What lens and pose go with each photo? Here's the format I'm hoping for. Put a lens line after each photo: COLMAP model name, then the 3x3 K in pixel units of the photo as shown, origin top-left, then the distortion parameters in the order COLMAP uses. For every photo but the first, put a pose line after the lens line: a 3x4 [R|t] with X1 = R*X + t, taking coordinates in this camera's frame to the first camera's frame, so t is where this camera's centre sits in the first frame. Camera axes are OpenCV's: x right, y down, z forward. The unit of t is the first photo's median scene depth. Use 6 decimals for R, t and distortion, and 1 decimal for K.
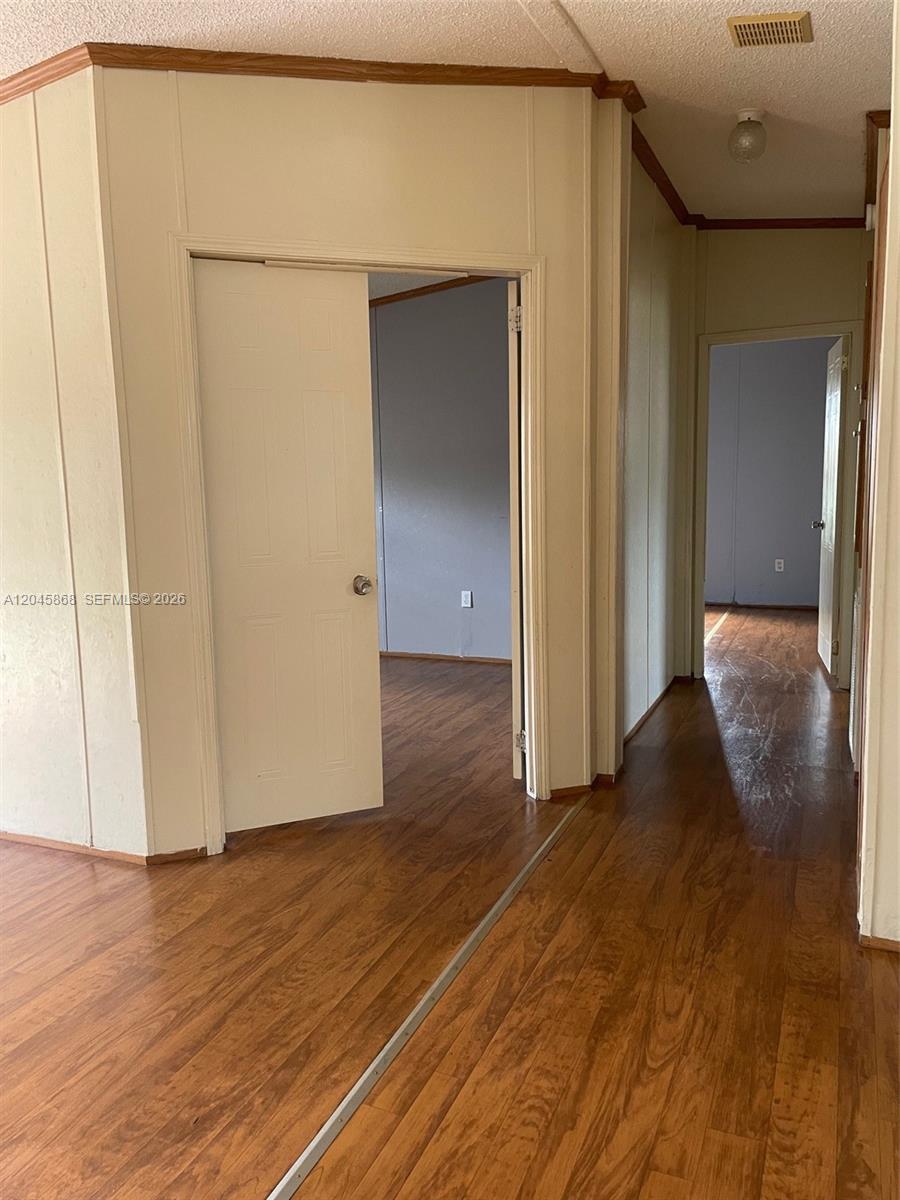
lens RADIAL K [[910.7, 0, 445.5], [0, 910.7, 599.1], [0, 0, 1]] dist [0.091737, -0.115501]
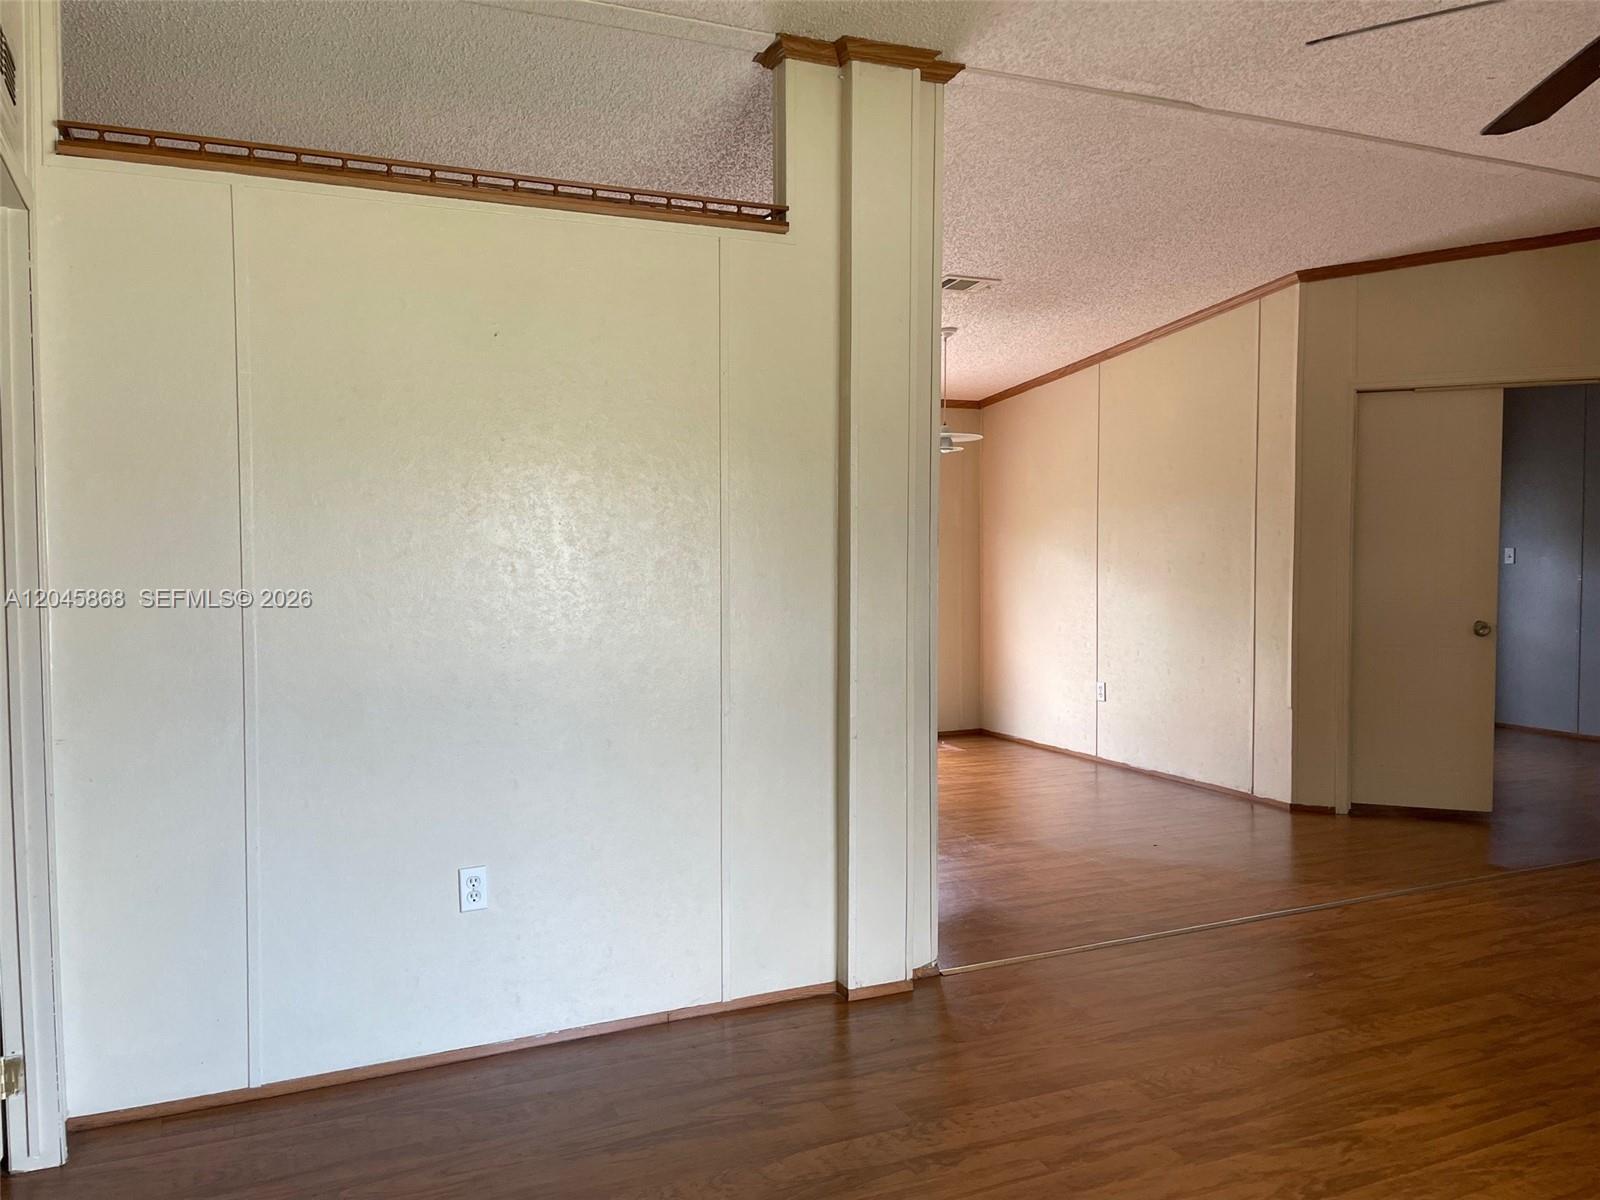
lens RADIAL K [[1214.3, 0, 778.1], [0, 1214.3, 594.3], [0, 0, 1]] dist [0.091737, -0.115501]
pose [[0.738991, 0.045300, -0.672191, 0.354113], [-0.103878, 0.993467, -0.047249, 0.126456], [0.665659, 0.104742, 0.738868, -0.964900]]
